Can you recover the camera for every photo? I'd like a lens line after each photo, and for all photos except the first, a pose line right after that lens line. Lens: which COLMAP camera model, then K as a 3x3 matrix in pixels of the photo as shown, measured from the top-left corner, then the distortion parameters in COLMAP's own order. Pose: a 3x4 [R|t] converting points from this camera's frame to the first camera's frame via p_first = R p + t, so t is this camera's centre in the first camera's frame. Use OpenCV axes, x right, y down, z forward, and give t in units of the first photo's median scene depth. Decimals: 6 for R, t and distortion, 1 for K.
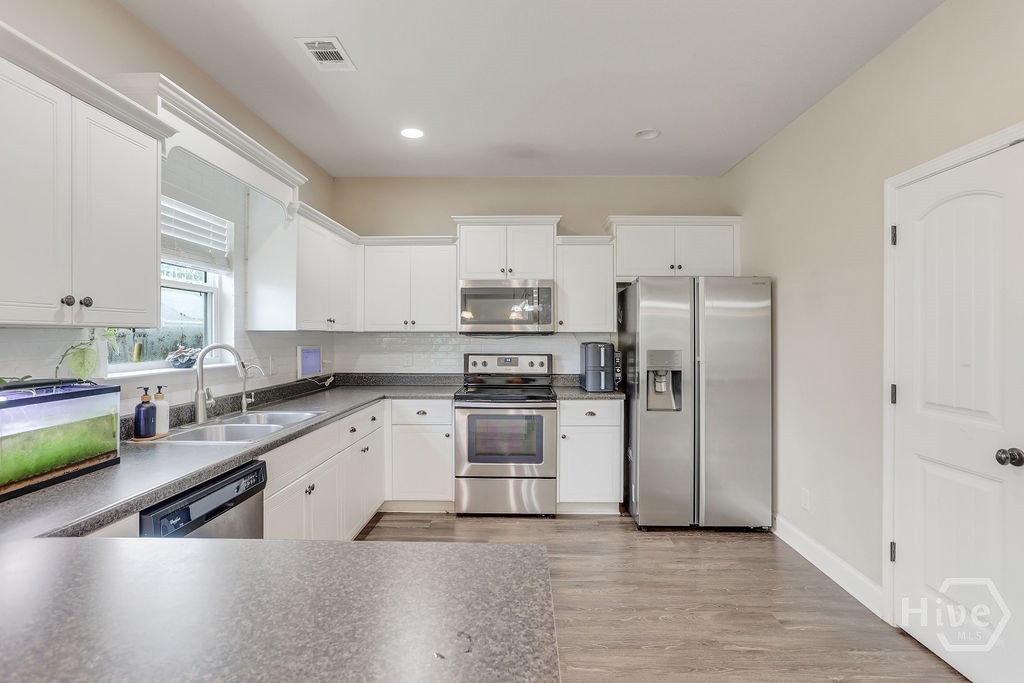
lens RADIAL K [[482.5, 0, 512.8], [0, 482.5, 338.3], [0, 0, 1]] dist [-0.040696, 0.000644]
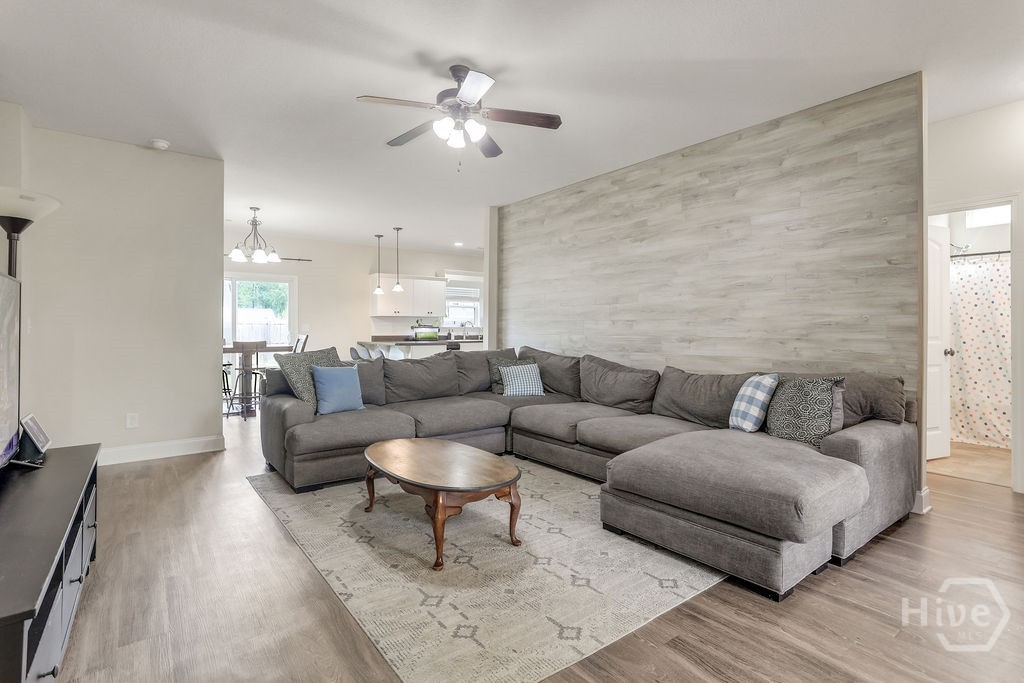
lens RADIAL K [[514.5, 0, 520.6], [0, 514.5, 328.8], [0, 0, 1]] dist [-0.031827, 0.000552]
pose [[0.627601, -0.004192, -0.778524, 2.013807], [-0.002307, 0.999971, -0.007244, 0.071594], [0.778531, 0.006342, 0.627574, -0.924045]]
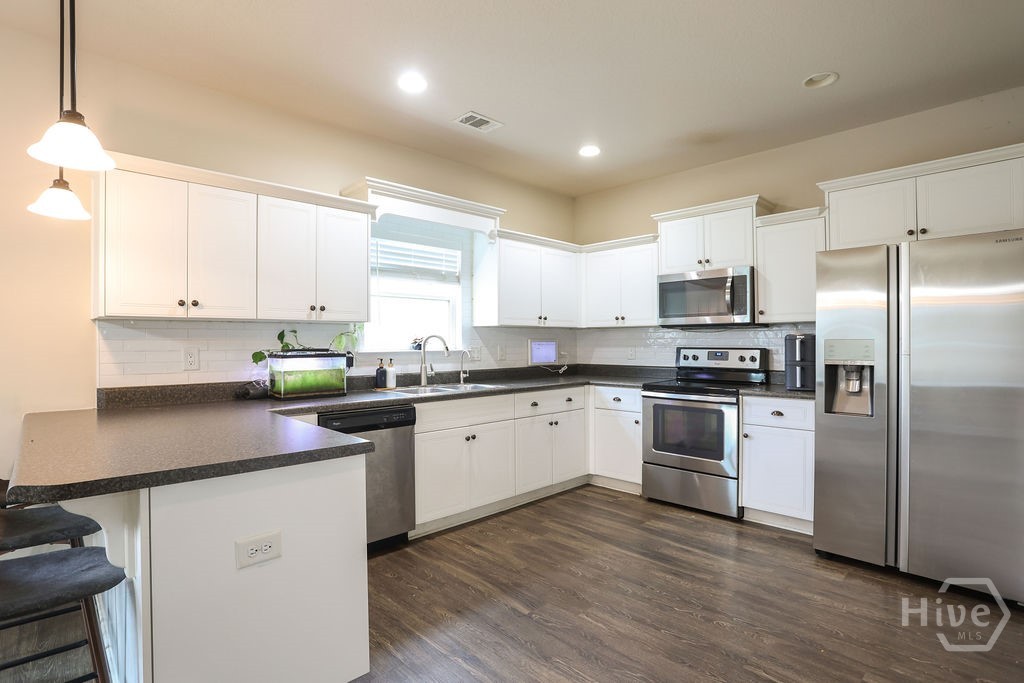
lens RADIAL K [[493.4, 0, 528.3], [0, 493.4, 341.0], [0, 0, 1]] dist [-0.027616, 0.000791]
pose [[0.742689, -0.004351, -0.669623, 0.419589], [0.001633, 0.999988, -0.004687, 0.026554], [0.669635, 0.002387, 0.742687, 0.025745]]
